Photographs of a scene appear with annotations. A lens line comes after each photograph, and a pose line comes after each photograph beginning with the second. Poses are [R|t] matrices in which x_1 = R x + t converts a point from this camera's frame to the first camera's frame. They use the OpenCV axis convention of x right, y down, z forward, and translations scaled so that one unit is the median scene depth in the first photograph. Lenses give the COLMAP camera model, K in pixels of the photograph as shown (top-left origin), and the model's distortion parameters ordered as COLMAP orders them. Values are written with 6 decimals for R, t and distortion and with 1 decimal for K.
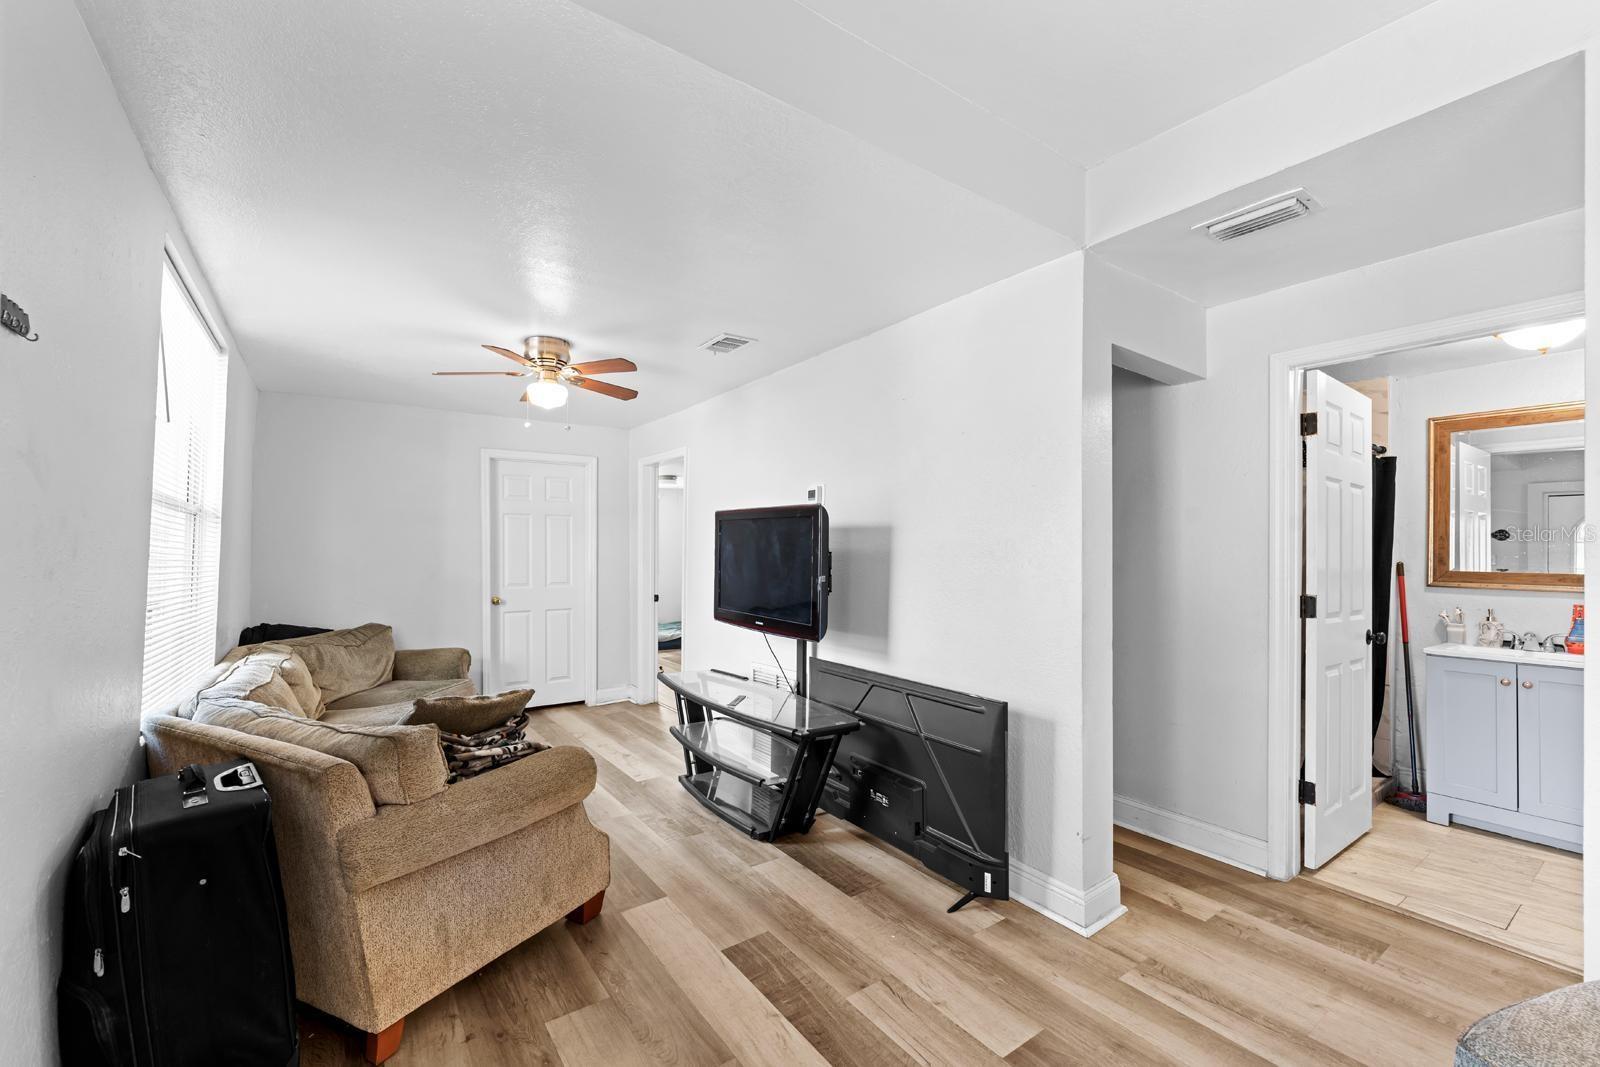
lens RADIAL K [[653.0, 0, 800.0], [0, 653.0, 540.0], [0, 0, 1]] dist [-0.000414, 0.000009]
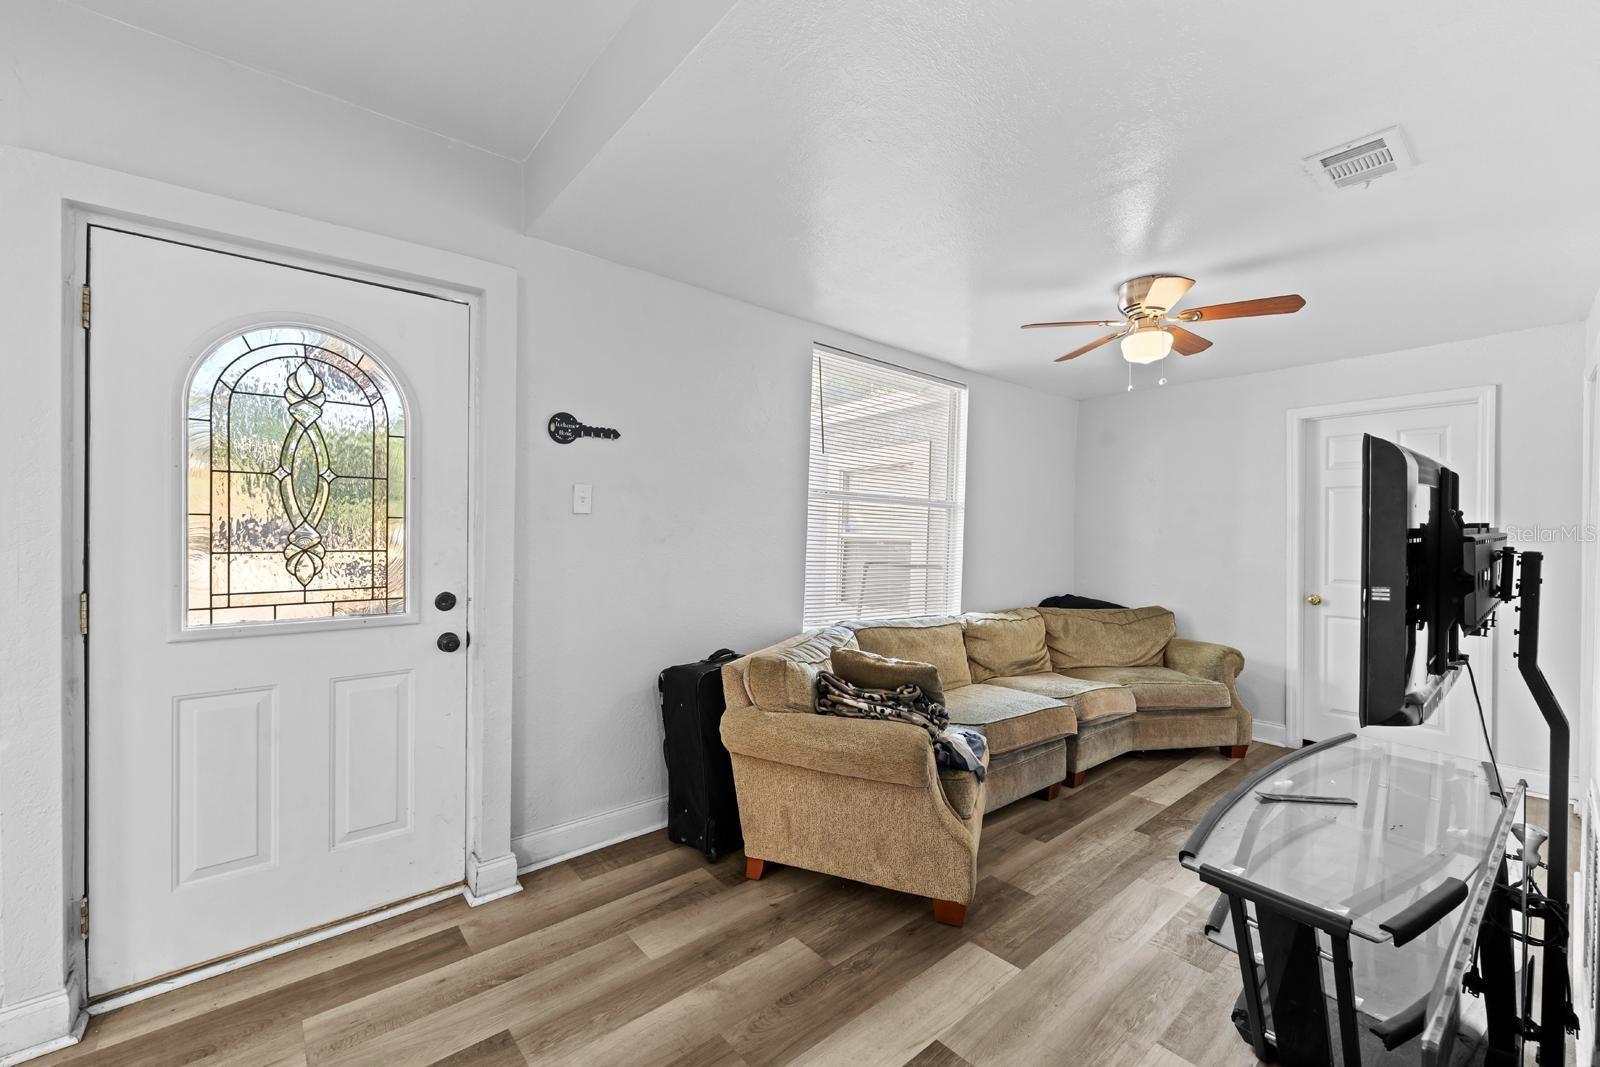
lens RADIAL K [[653.0, 0, 798.7], [0, 653.0, 536.8], [0, 0, 1]] dist [-0.000414, 0.000009]
pose [[0.093116, 0.011048, -0.995594, 0.477917], [0.002464, 0.999933, 0.011326, 0.011288], [0.995652, -0.003508, 0.093083, 0.571882]]
